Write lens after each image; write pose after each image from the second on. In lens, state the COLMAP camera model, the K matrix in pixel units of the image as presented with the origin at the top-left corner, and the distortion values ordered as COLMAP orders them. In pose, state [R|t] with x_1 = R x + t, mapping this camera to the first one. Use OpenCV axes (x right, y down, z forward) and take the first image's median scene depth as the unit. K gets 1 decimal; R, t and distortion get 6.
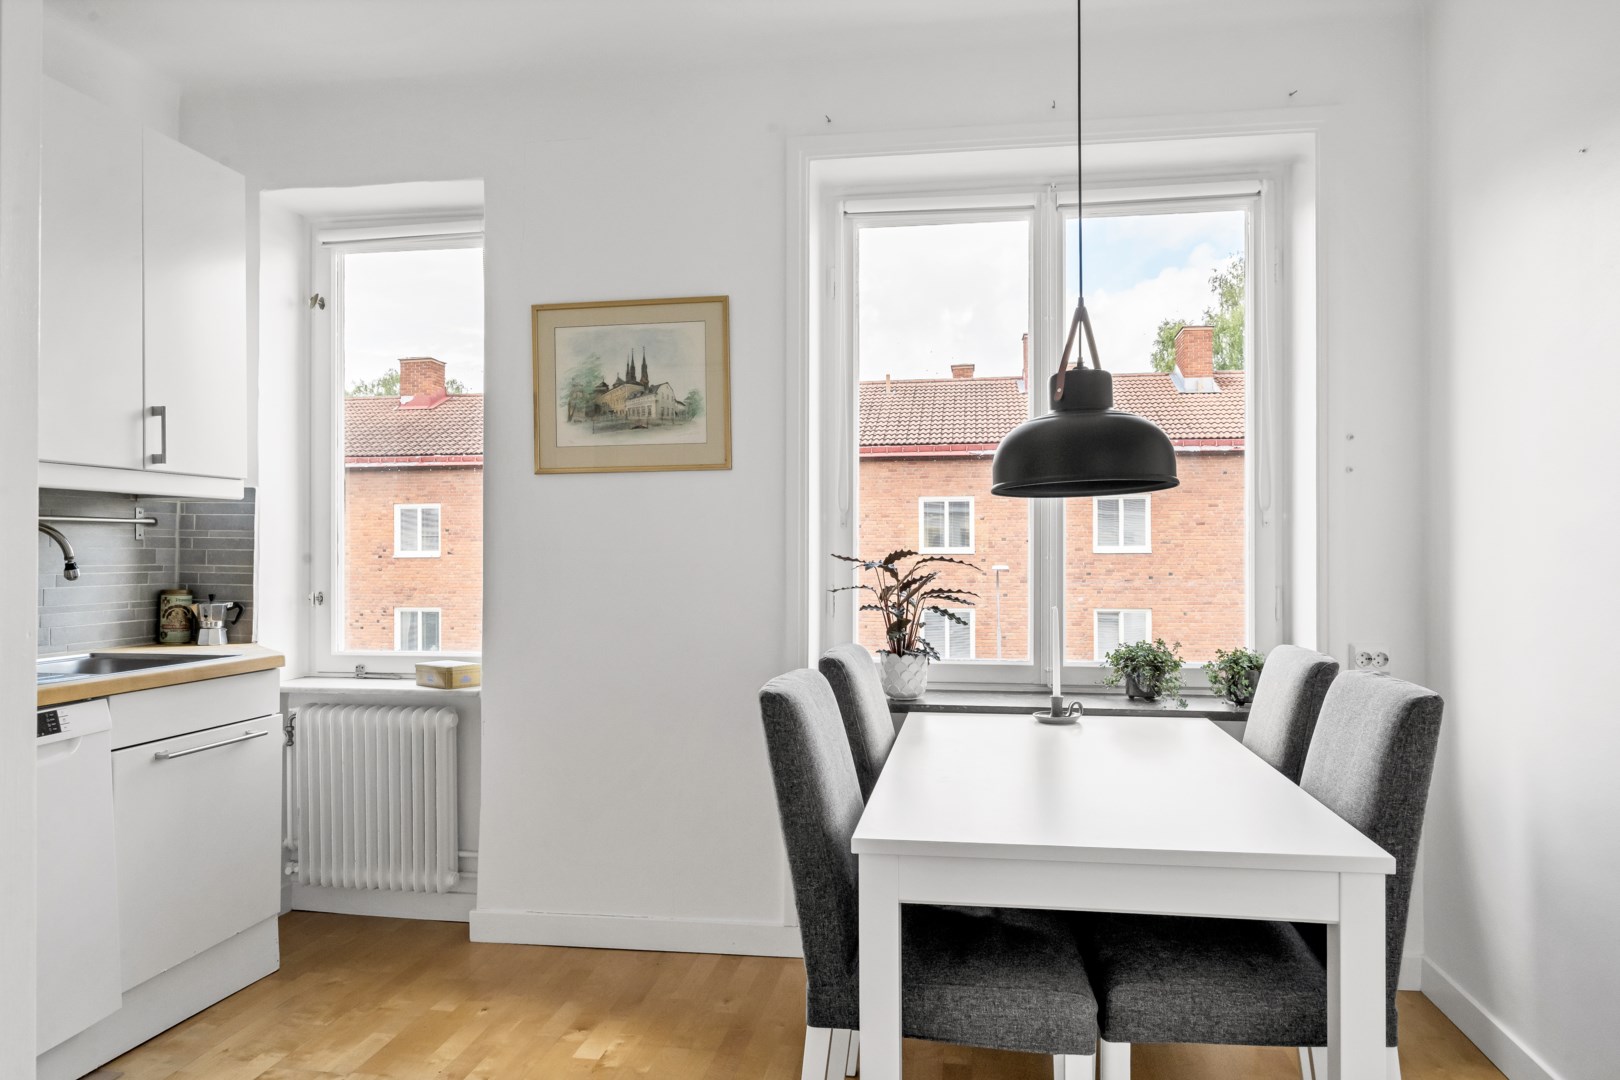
lens RADIAL K [[835.7, 0, 810.0], [0, 835.7, 540.0], [0, 0, 1]] dist [0.001849, 0.000374]
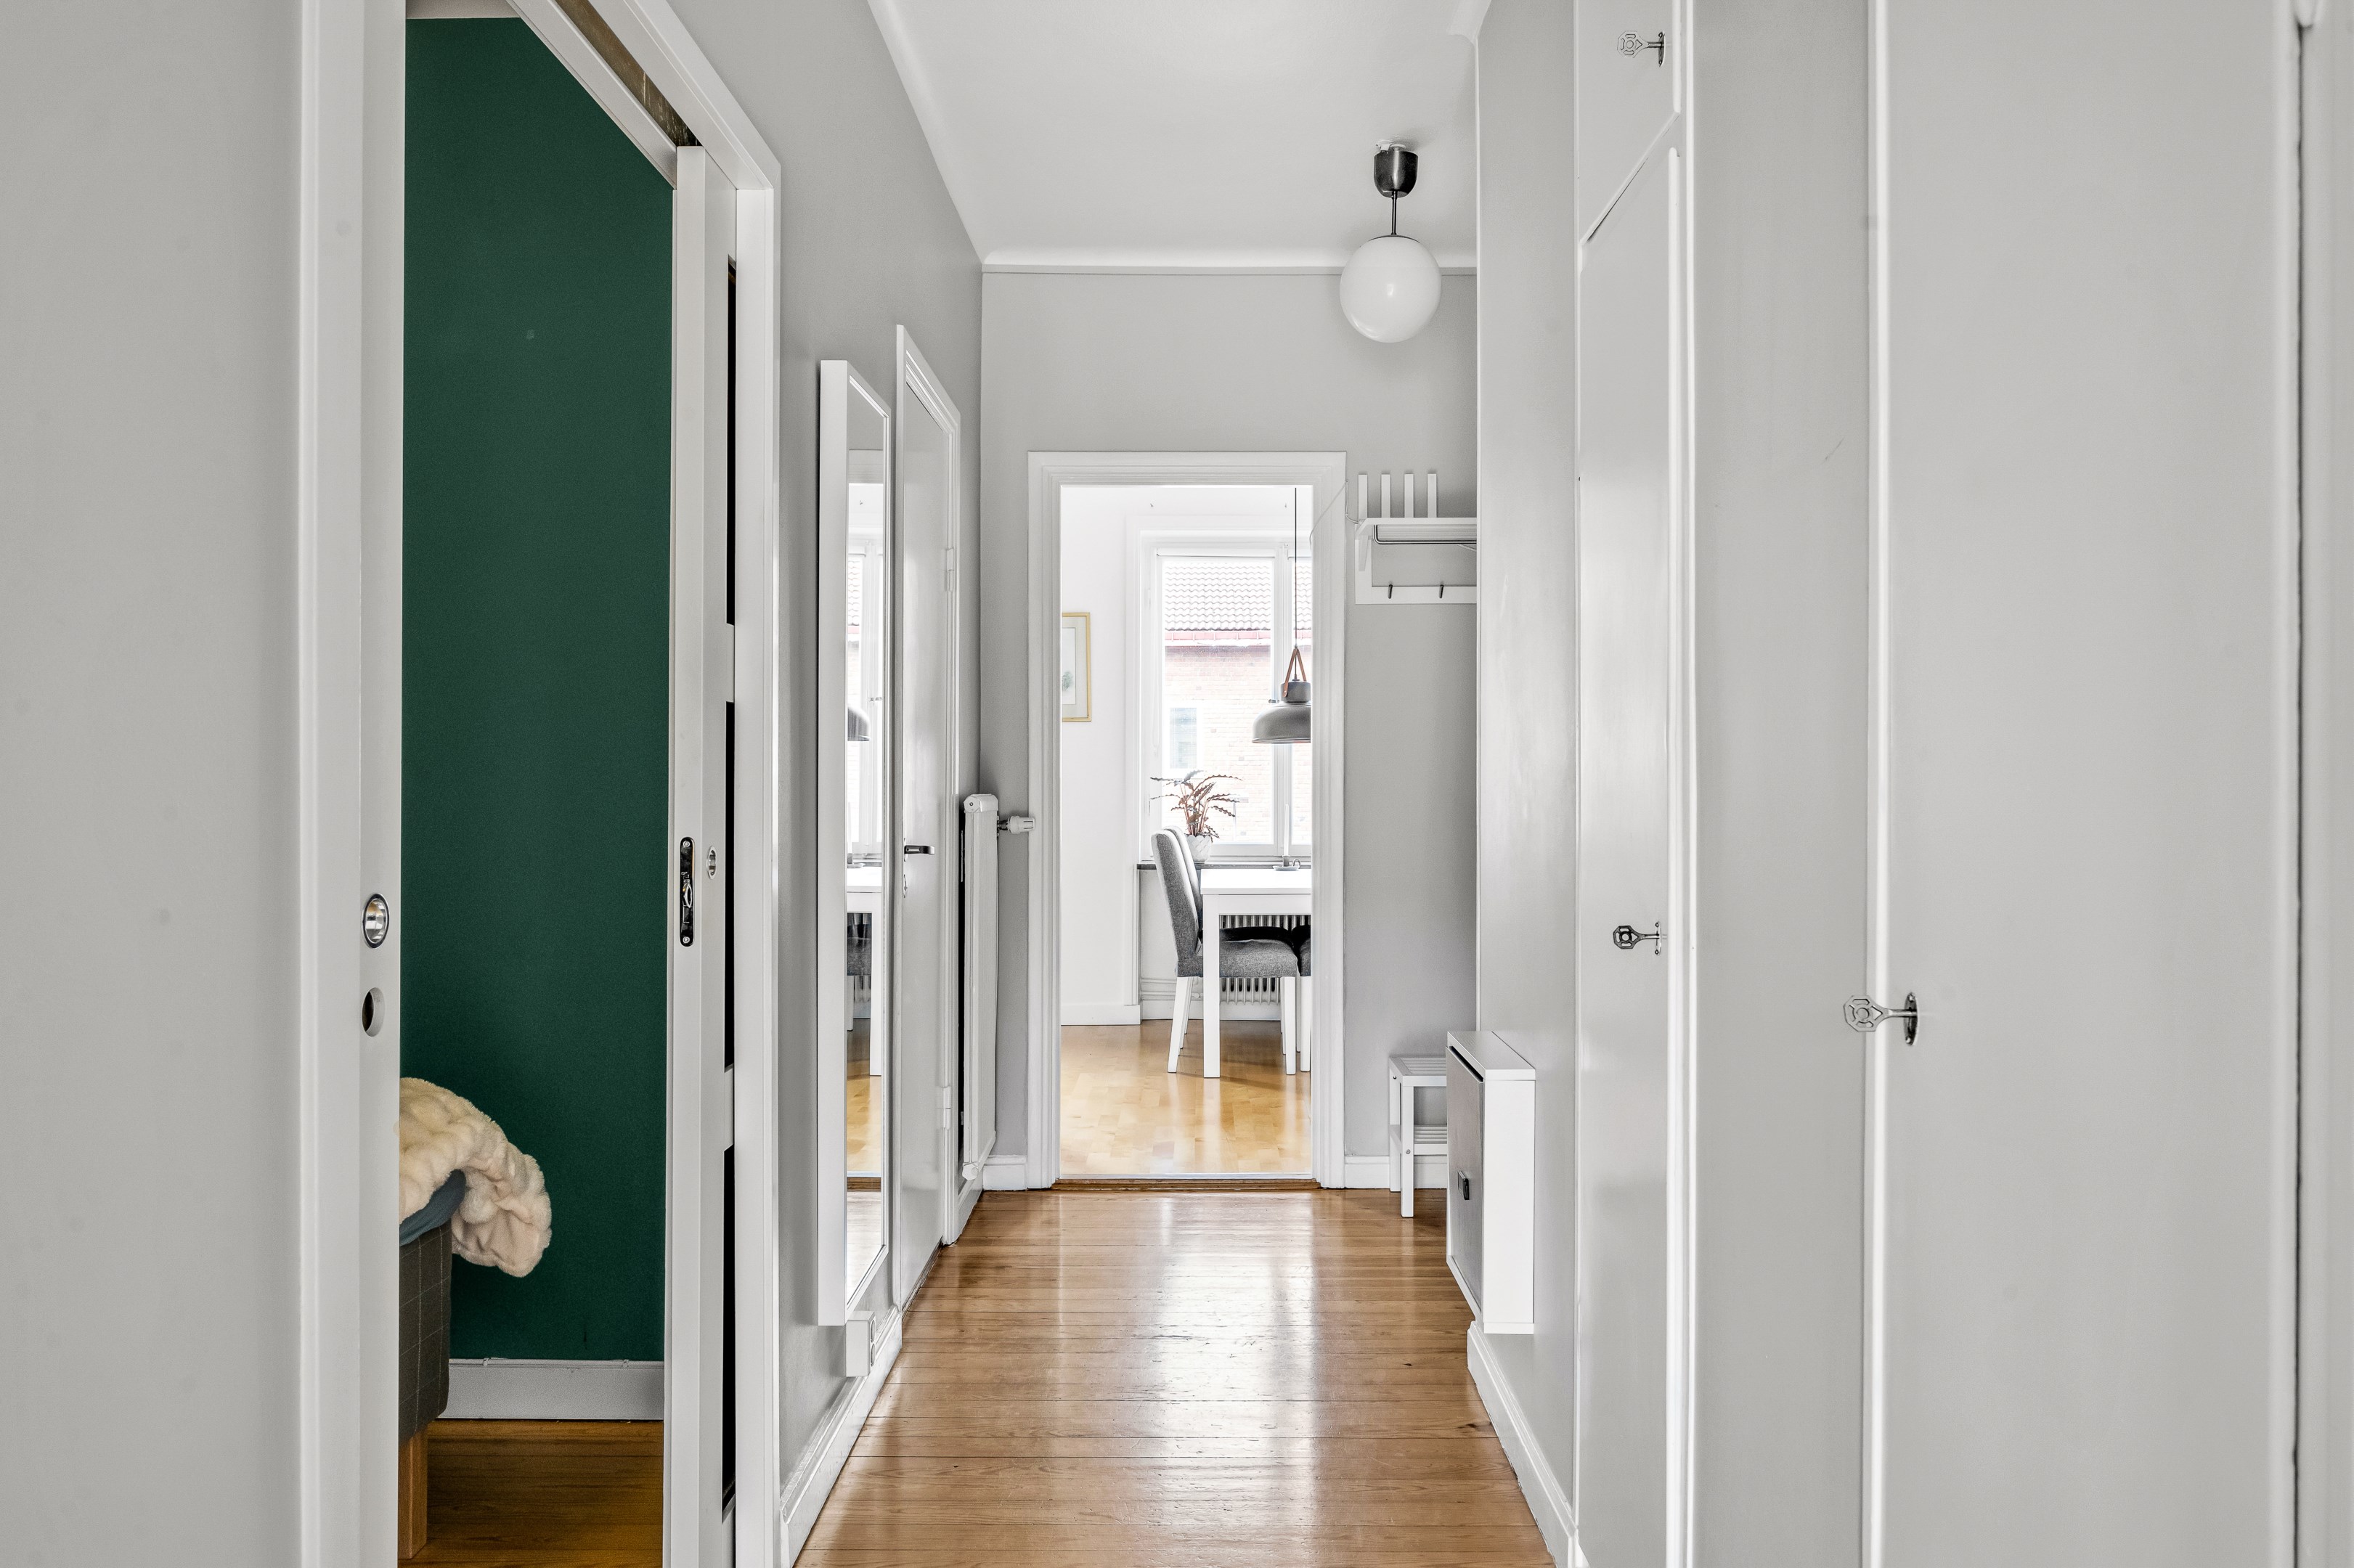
lens RADIAL K [[1406.4, 0, 1177.0], [0, 1406.4, 784.0], [0, 0, 1]] dist [0.000226, -0.000025]
pose [[0.982558, -0.000637, 0.185955, -0.435359], [-0.002988, 0.999811, 0.019213, -0.017332], [-0.185932, -0.019434, 0.982370, -1.687805]]
